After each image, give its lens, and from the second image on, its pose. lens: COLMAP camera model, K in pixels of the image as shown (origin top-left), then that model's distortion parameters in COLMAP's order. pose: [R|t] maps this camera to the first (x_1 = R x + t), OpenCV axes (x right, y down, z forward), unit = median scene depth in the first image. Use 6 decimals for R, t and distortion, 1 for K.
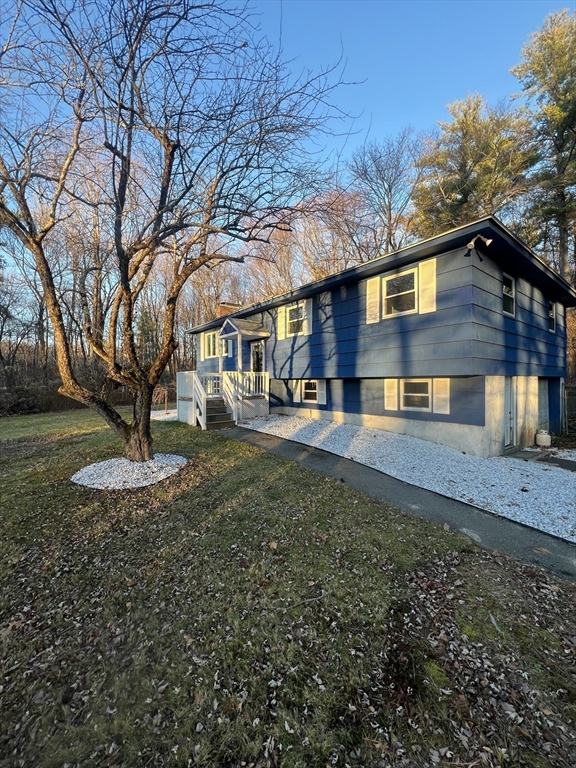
lens RADIAL K [[296.7, 0, 288.0], [0, 296.7, 384.0], [0, 0, 1]] dist [-0.002310, -0.000102]
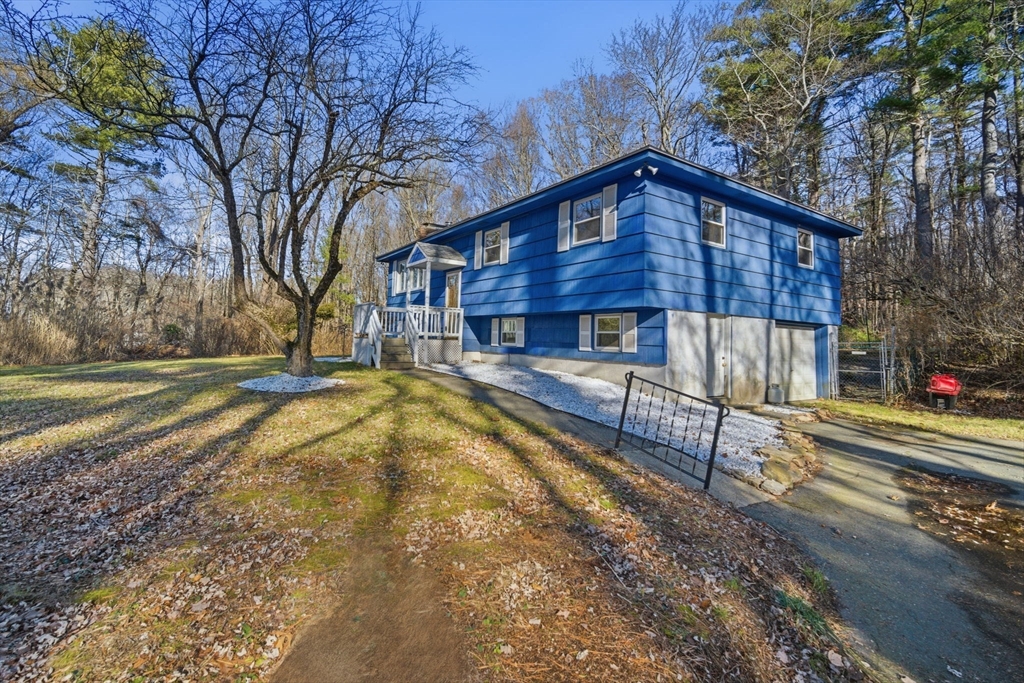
lens RADIAL K [[468.8, 0, 511.1], [0, 468.8, 314.6], [0, 0, 1]] dist [-0.020670, -0.000744]
pose [[0.995872, 0.030071, -0.085637, 0.291990], [-0.036031, 0.996971, -0.068927, 0.100473], [0.083305, 0.071728, 0.993939, -0.454779]]
